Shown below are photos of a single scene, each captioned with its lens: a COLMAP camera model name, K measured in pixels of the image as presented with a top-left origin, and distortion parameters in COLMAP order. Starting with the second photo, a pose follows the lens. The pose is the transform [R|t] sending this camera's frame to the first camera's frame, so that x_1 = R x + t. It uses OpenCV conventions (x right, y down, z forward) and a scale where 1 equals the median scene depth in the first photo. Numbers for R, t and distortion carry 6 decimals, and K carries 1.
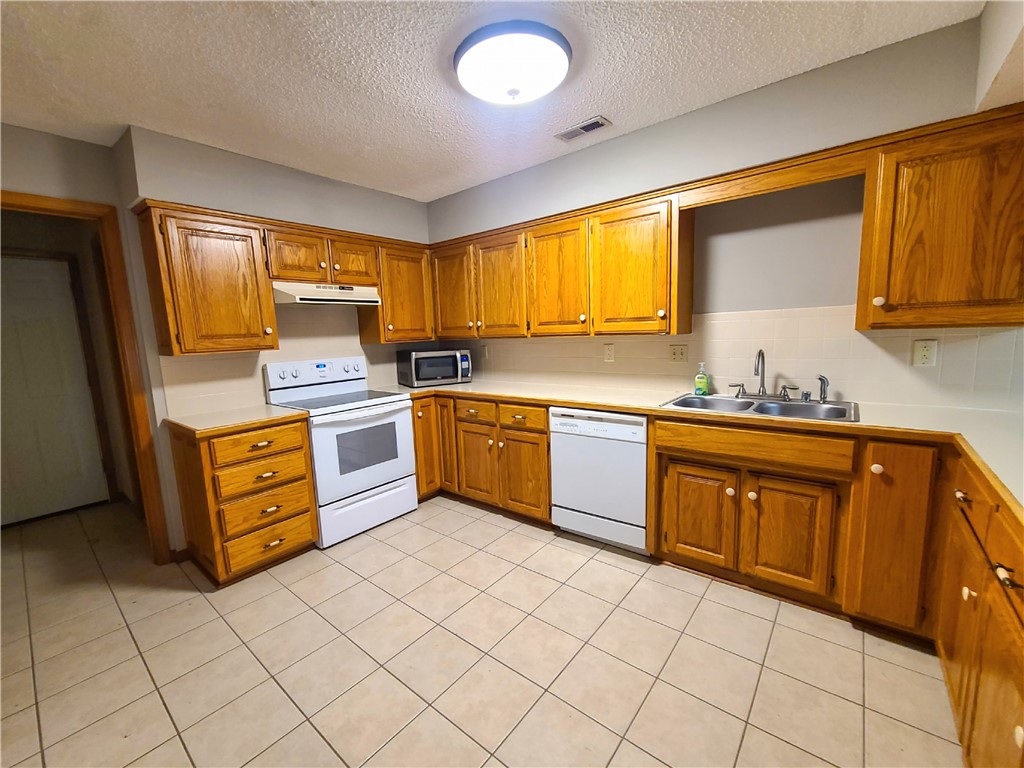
lens RADIAL K [[420.8, 0, 507.7], [0, 420.8, 386.0], [0, 0, 1]] dist [0.000945, -0.000142]
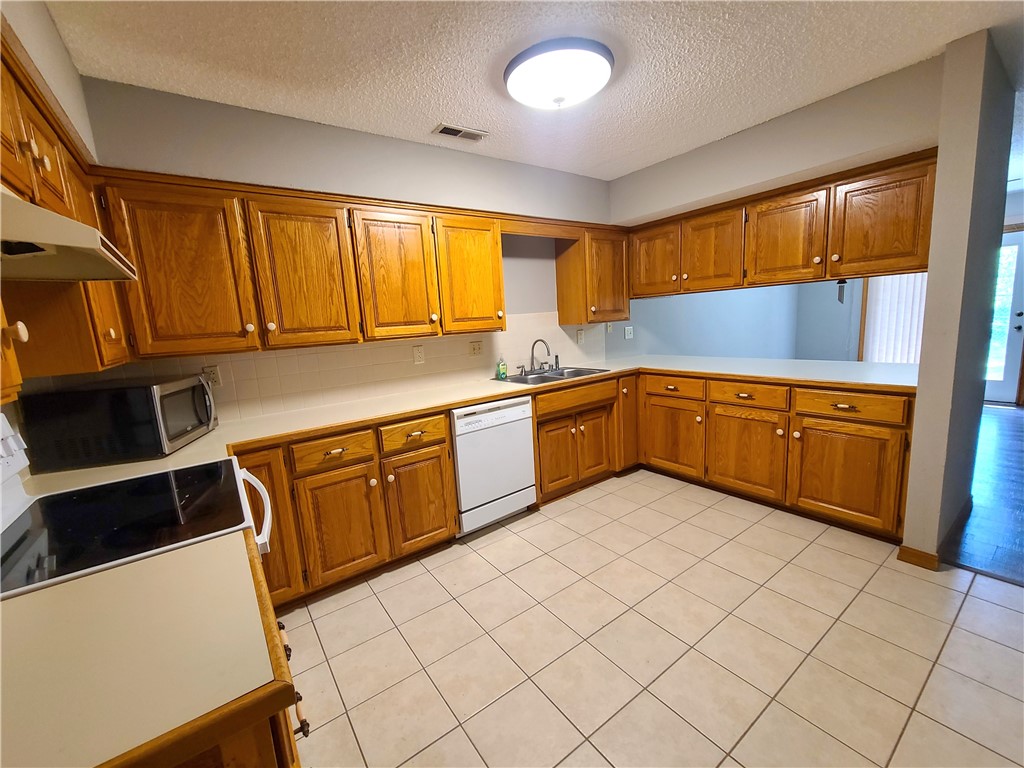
lens RADIAL K [[420.8, 0, 507.7], [0, 420.8, 386.0], [0, 0, 1]] dist [0.000945, -0.000142]
pose [[0.259057, -0.128730, 0.957245, -0.793530], [0.179726, 0.980194, 0.083177, -0.062080], [-0.948993, 0.150495, 0.277062, 0.645820]]
